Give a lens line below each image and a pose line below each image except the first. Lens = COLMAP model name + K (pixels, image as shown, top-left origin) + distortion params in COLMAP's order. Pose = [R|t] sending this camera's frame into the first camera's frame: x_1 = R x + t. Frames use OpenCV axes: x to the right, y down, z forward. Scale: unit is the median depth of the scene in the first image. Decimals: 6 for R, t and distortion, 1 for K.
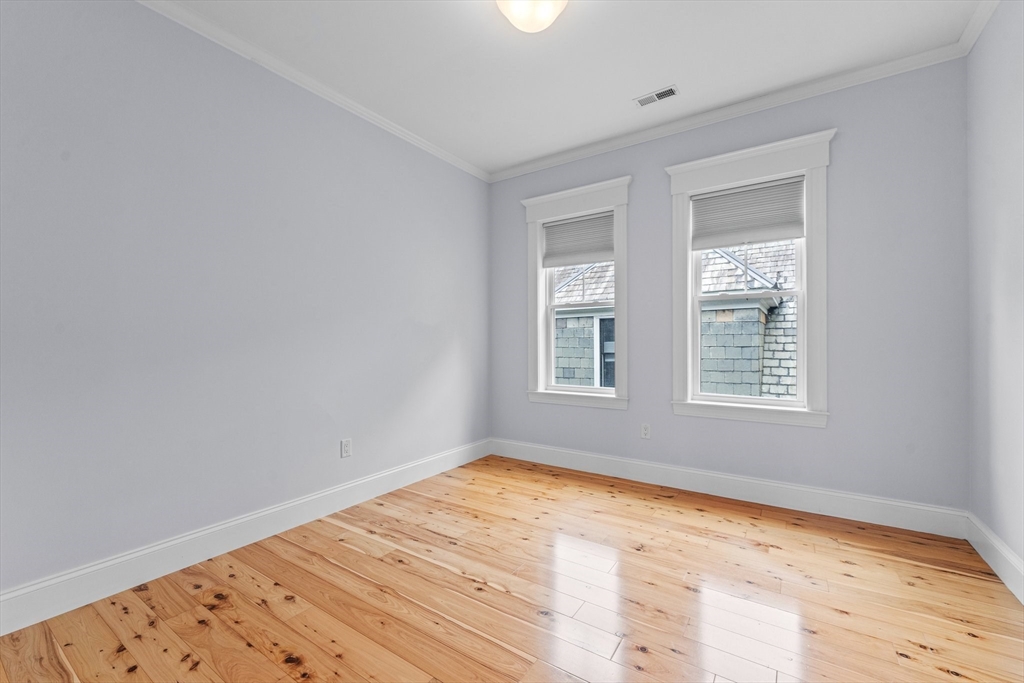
lens RADIAL K [[423.2, 0, 512.0], [0, 423.2, 333.8], [0, 0, 1]] dist [0.000187, -0.000137]
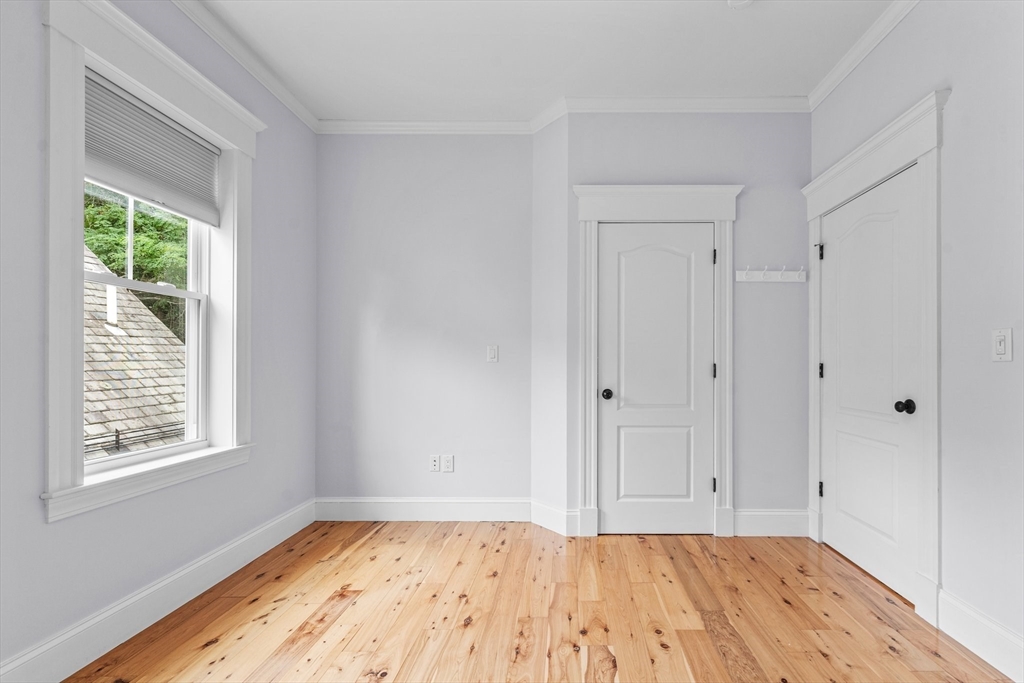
lens RADIAL K [[512.9, 0, 512.5], [0, 512.9, 366.4], [0, 0, 1]] dist [0.000950, -0.000007]
pose [[-0.567608, 0.000206, 0.823299, -0.511407], [-0.018129, 0.999754, -0.012749, 0.037594], [-0.823099, -0.022162, -0.567465, 1.397944]]
